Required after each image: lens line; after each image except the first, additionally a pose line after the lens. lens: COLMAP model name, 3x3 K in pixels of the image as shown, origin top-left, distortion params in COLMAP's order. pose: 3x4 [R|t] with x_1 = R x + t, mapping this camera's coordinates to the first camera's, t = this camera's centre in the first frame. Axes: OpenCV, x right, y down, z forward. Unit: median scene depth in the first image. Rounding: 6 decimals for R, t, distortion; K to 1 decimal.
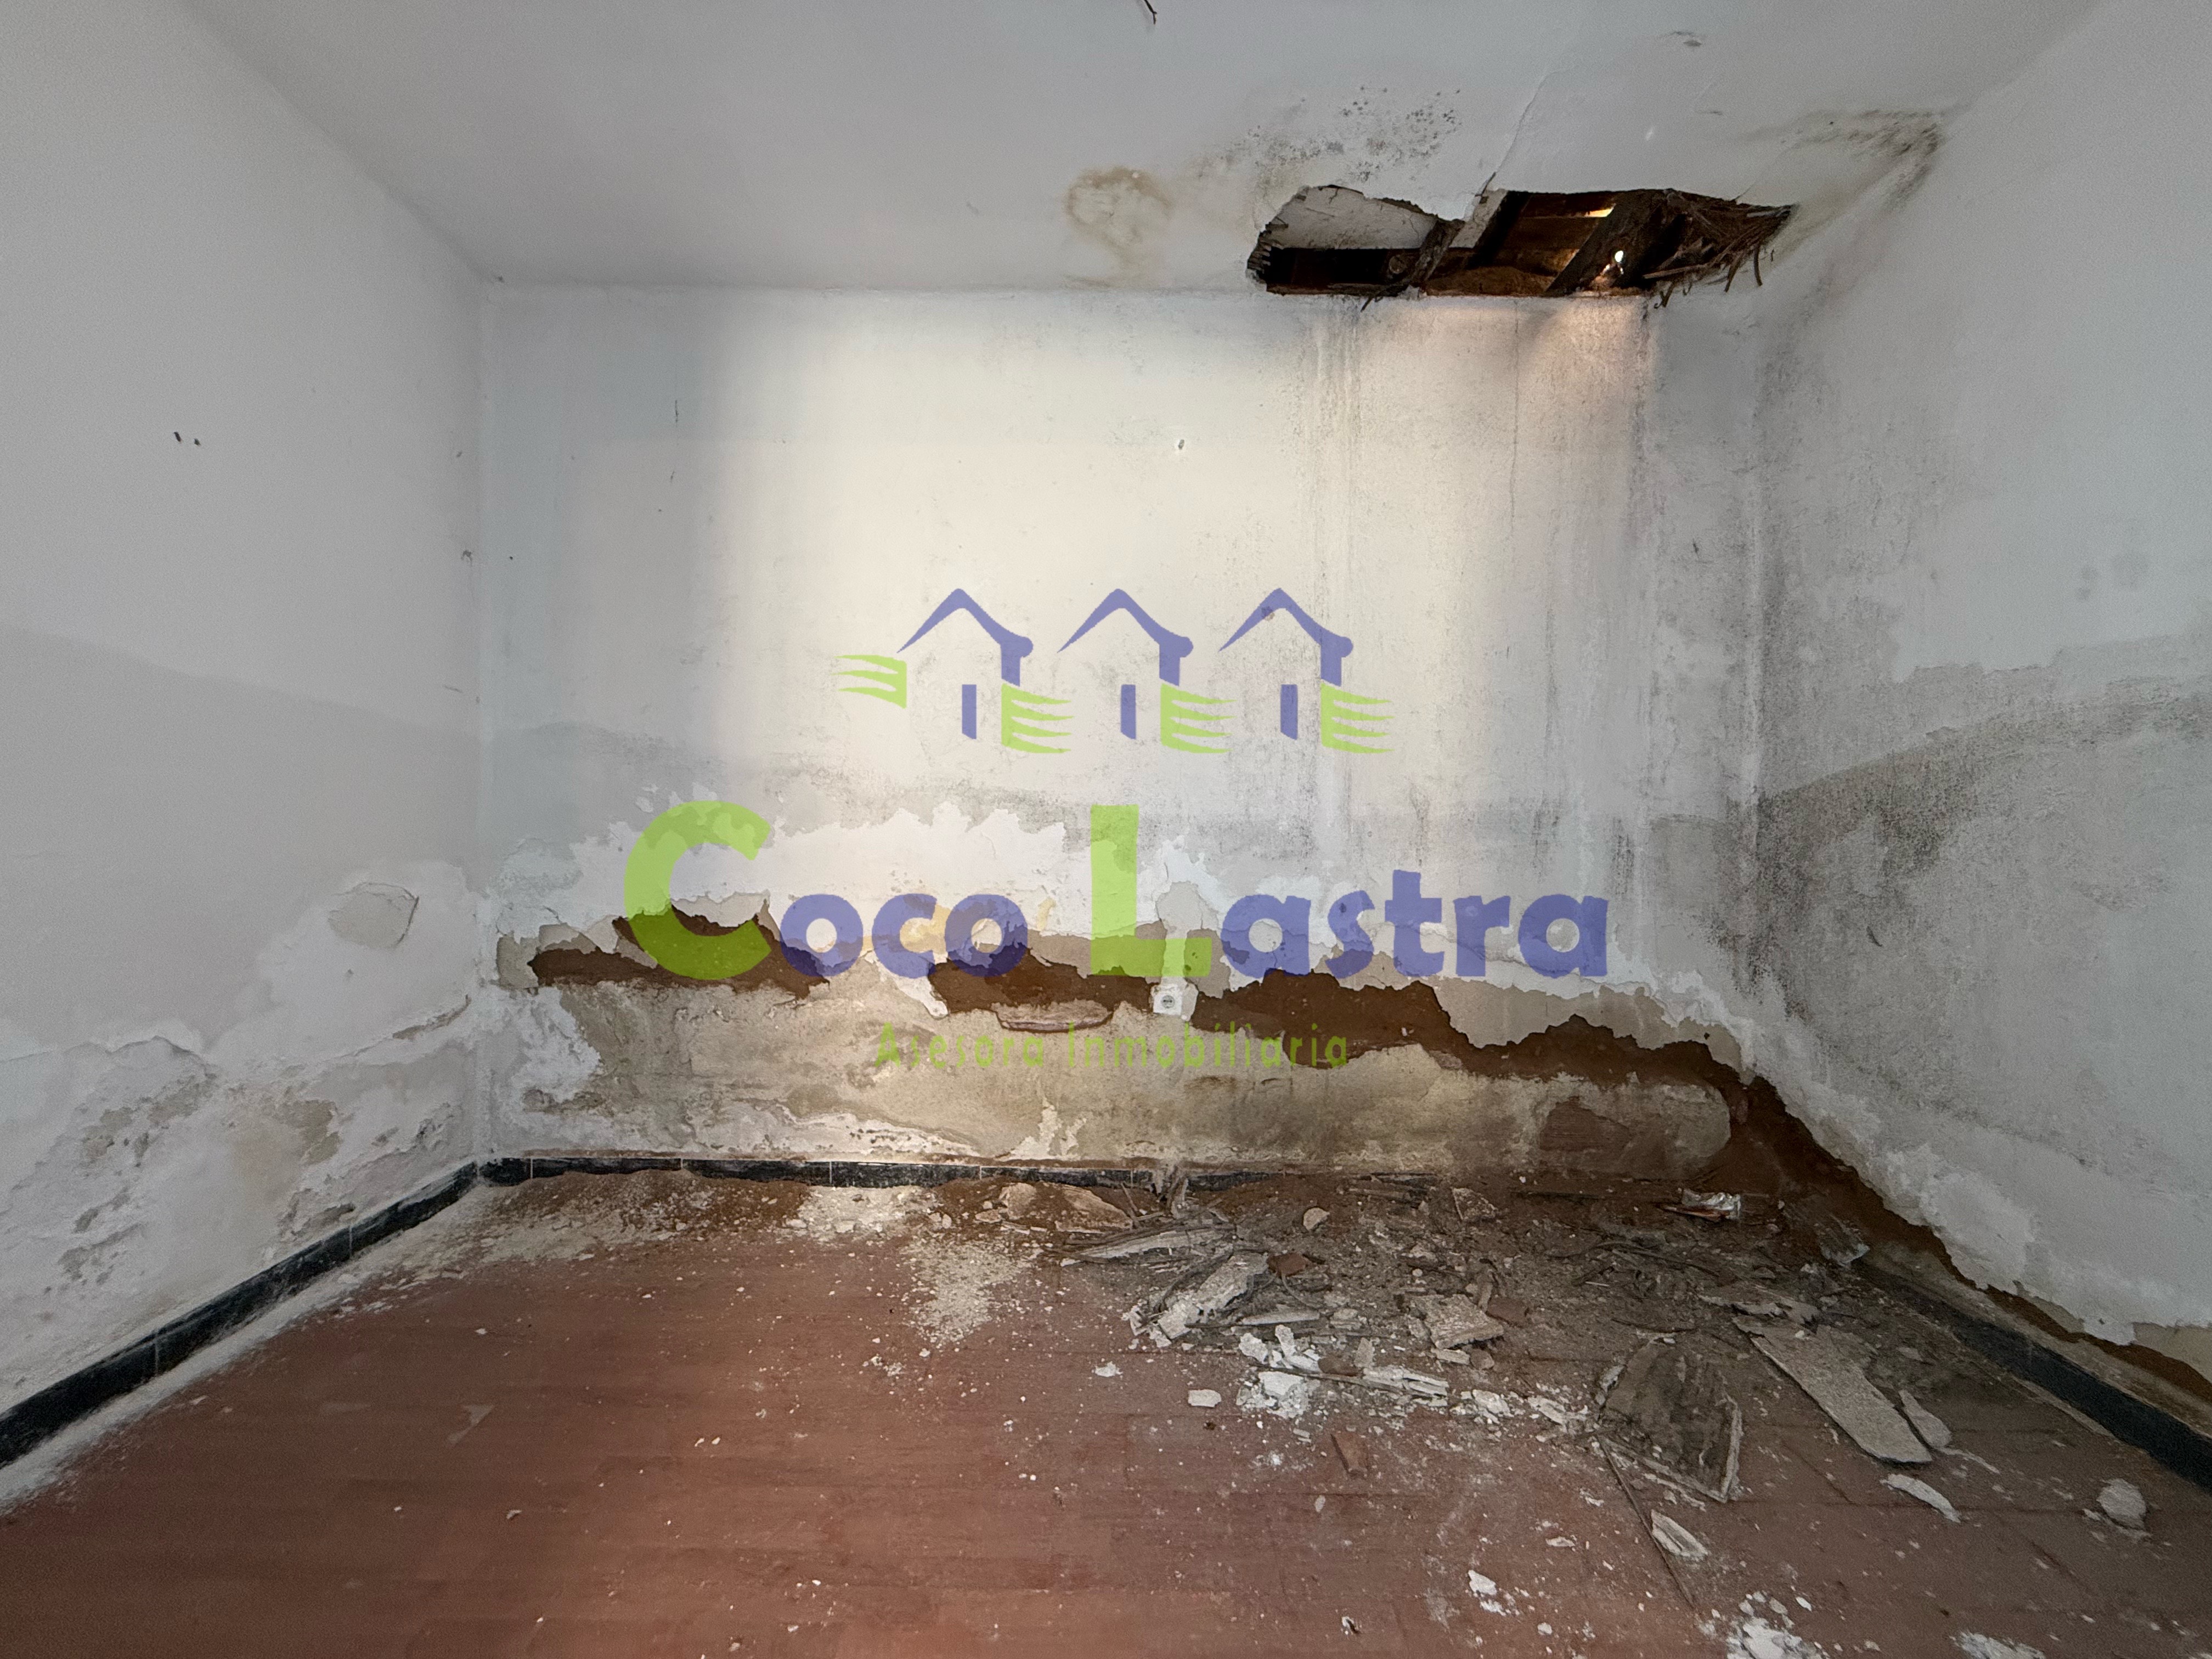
lens RADIAL K [[882.0, 0, 1094.8], [0, 882.0, 831.7], [0, 0, 1]] dist [-0.000130, 0.000477]
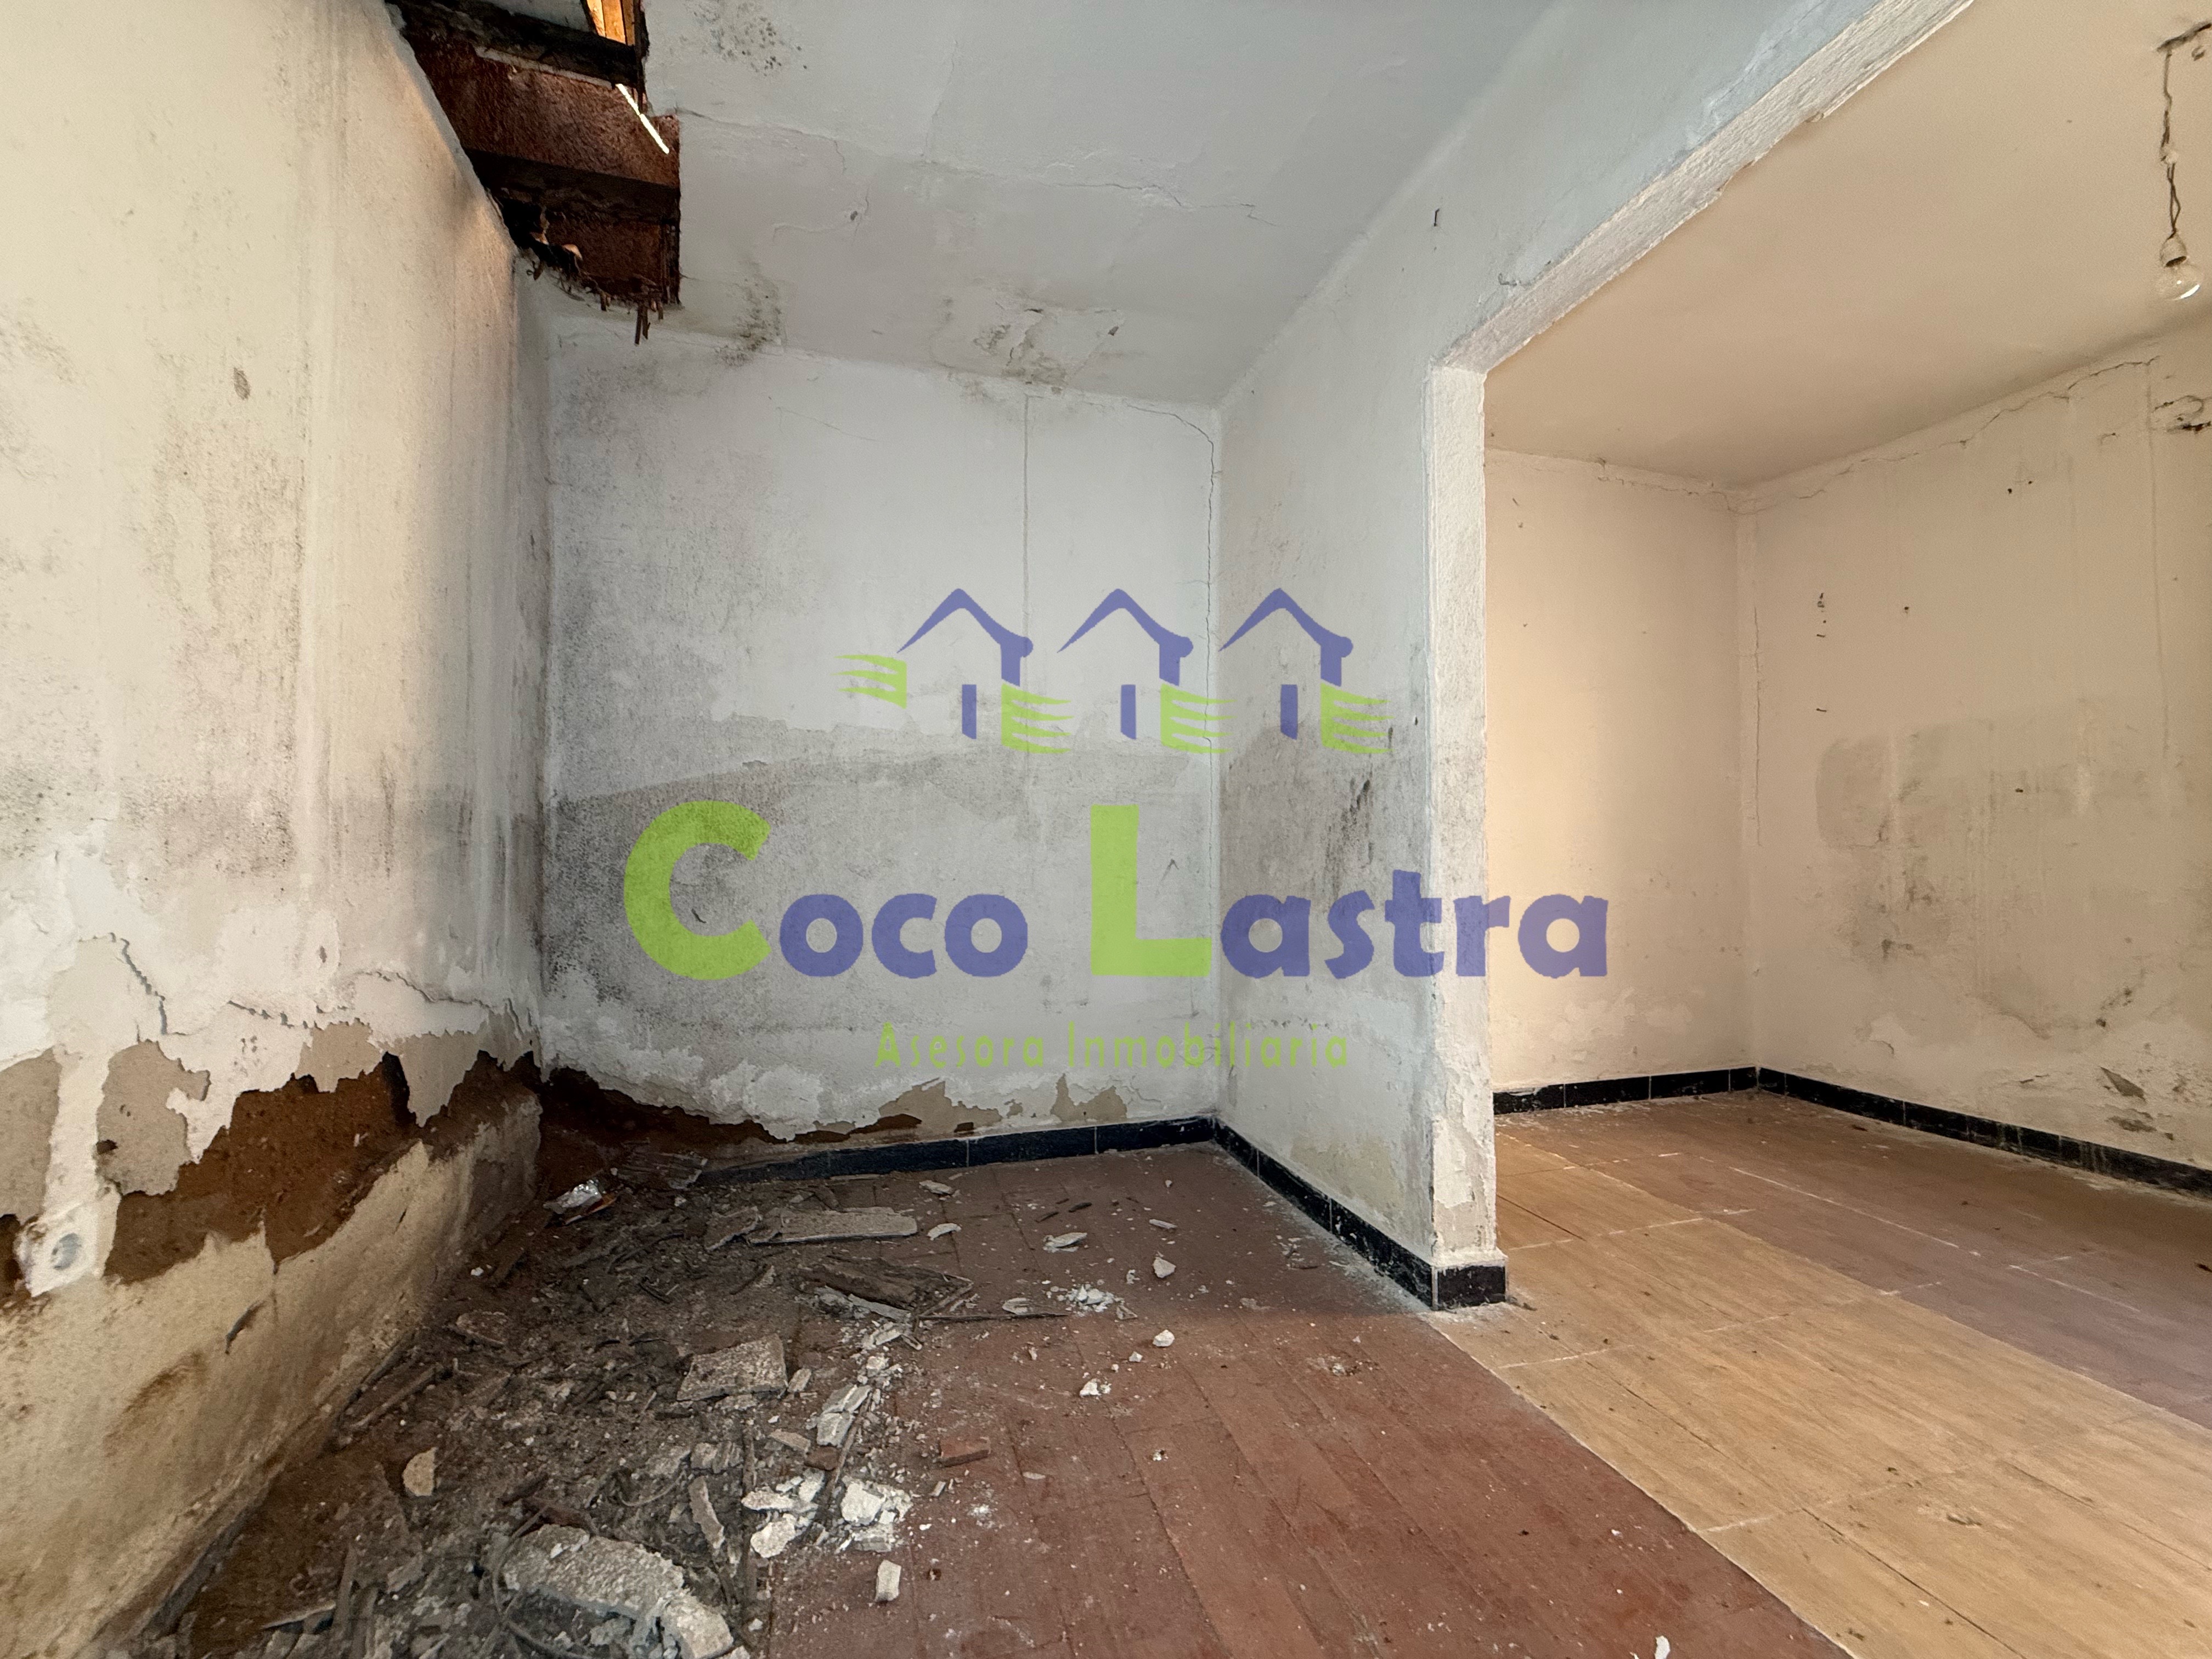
lens RADIAL K [[882.0, 0, 1097.5], [0, 882.0, 831.8], [0, 0, 1]] dist [-0.000130, 0.000477]
pose [[-0.289542, 0.016638, 0.957021, -0.452702], [0.002283, 0.999858, -0.016692, 0.017637], [-0.957163, -0.002648, -0.289539, 0.731558]]
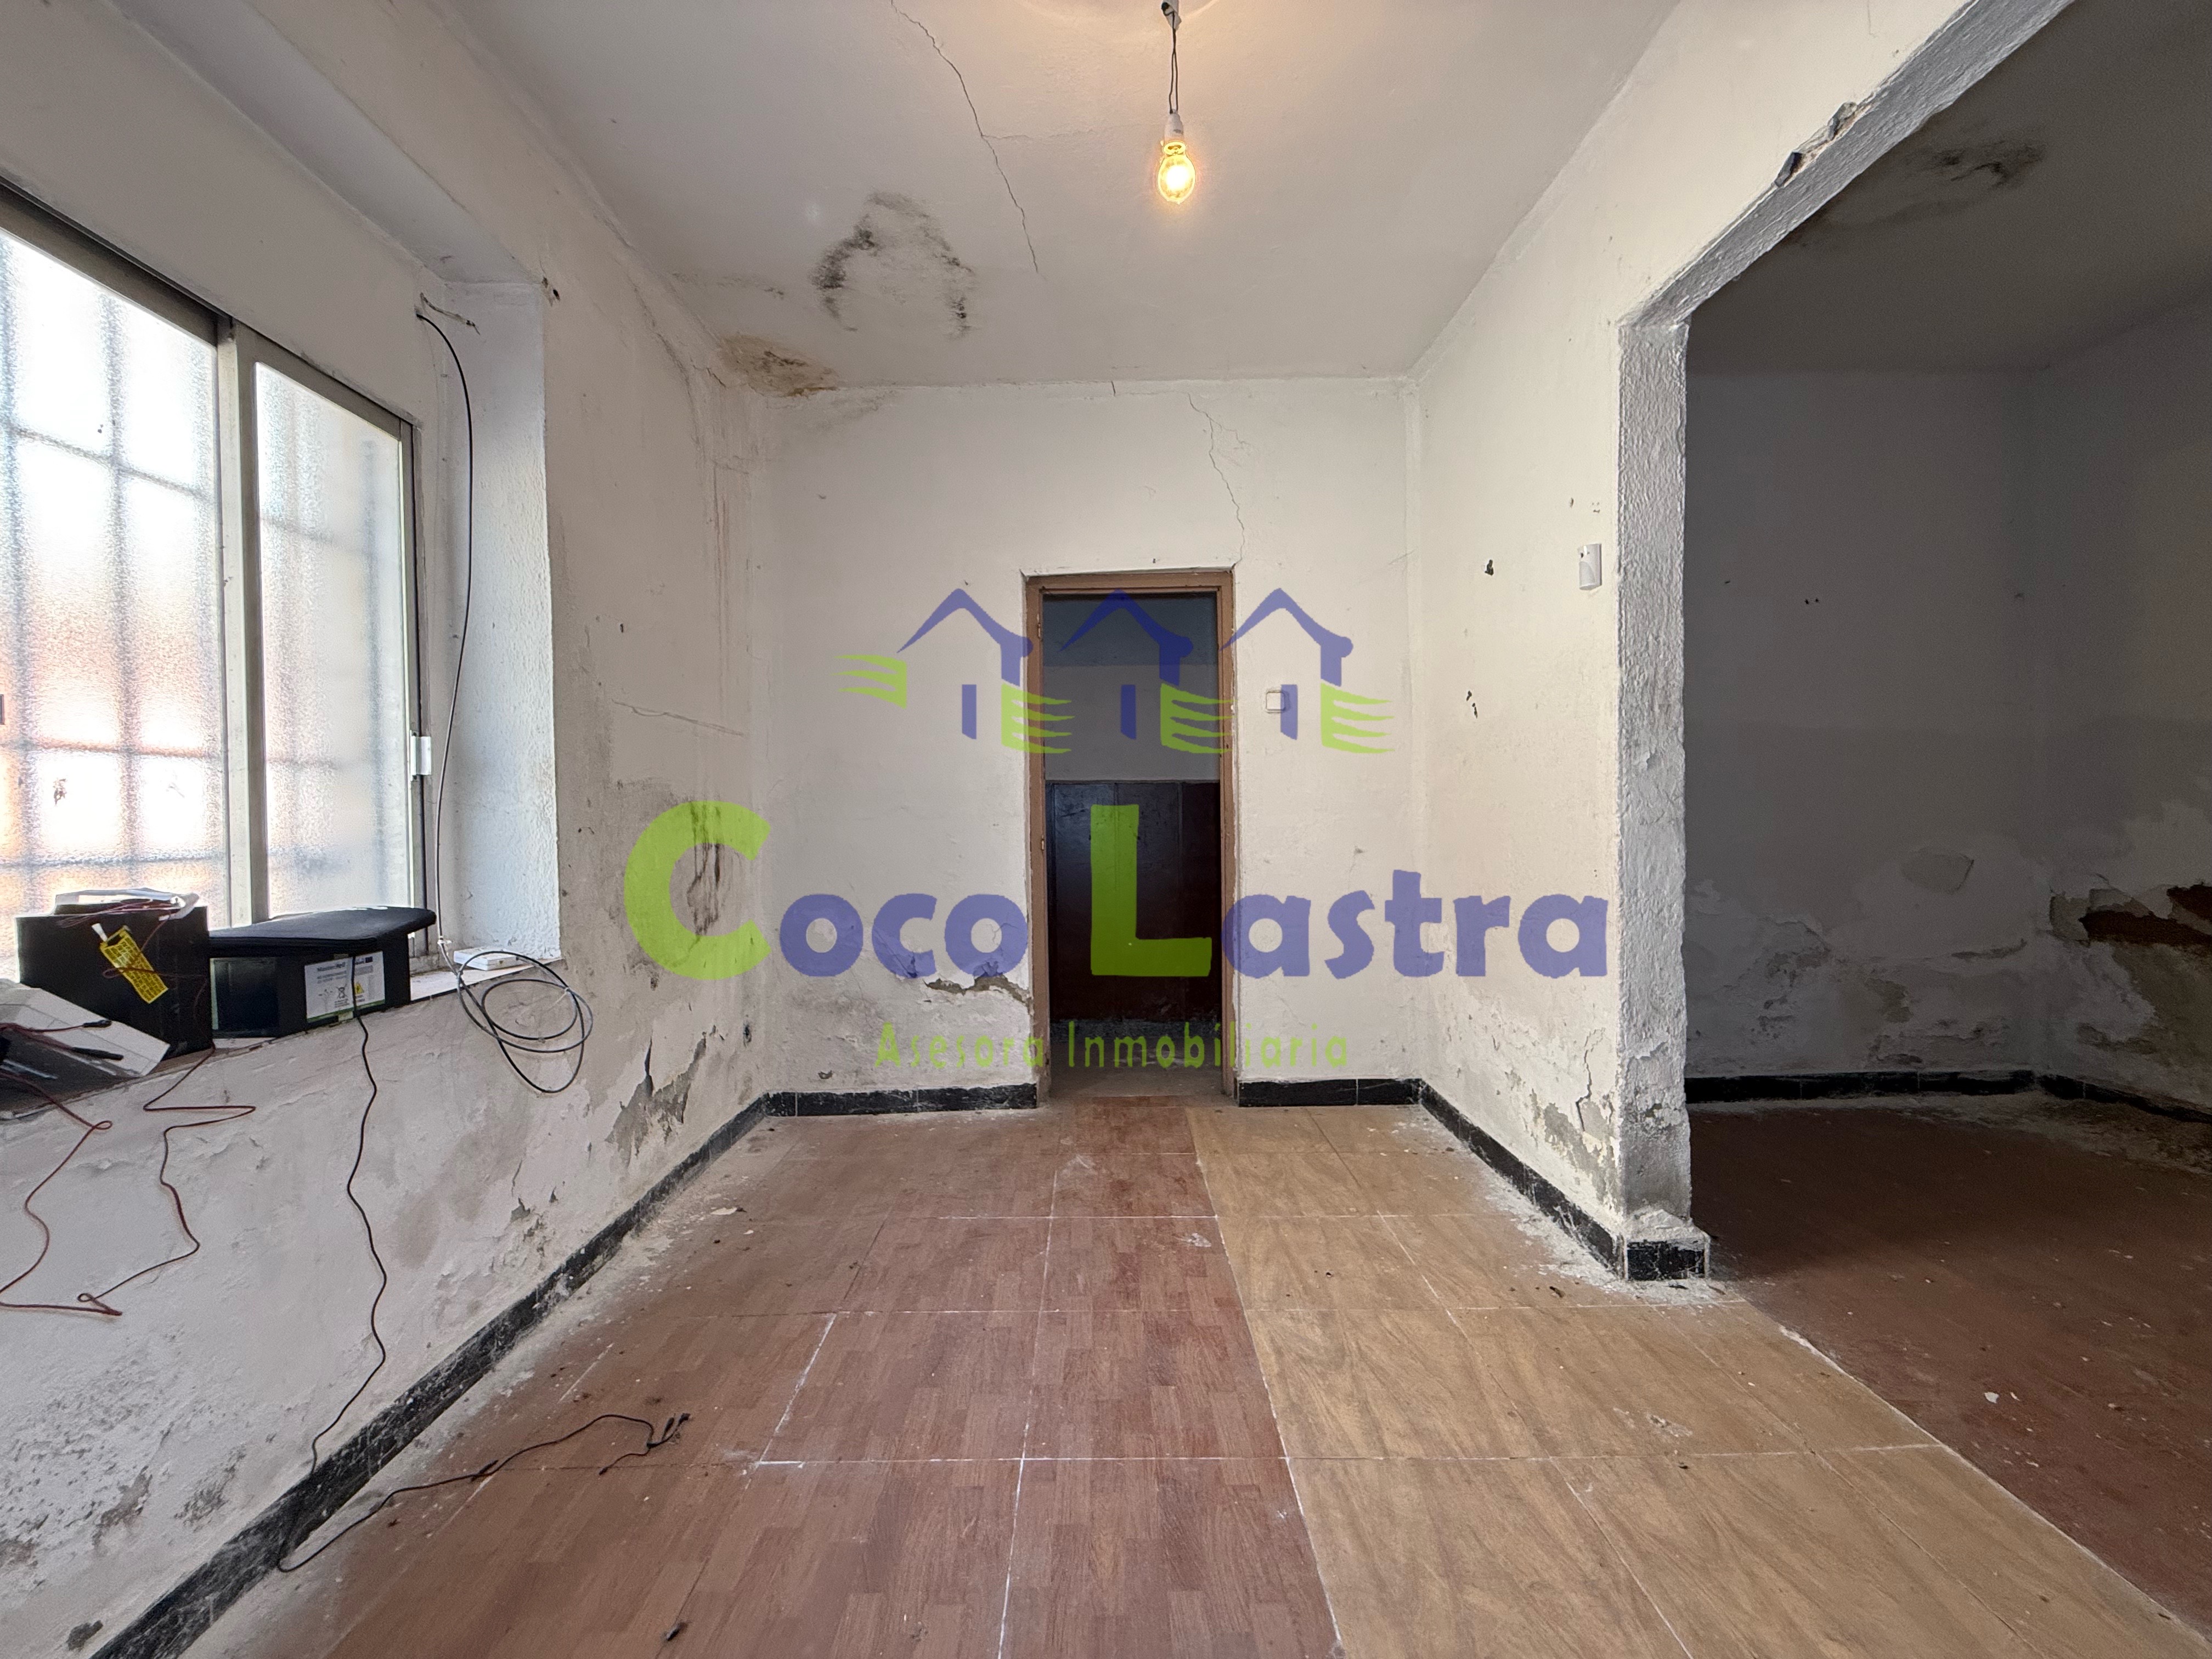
lens RADIAL K [[882.0, 0, 1101.9], [0, 882.0, 825.8], [0, 0, 1]] dist [-0.000130, 0.000477]
pose [[0.018739, -0.001652, -0.999823, 0.589542], [0.011535, 0.999932, -0.001436, 0.008085], [0.999758, -0.011506, 0.018756, -0.390014]]
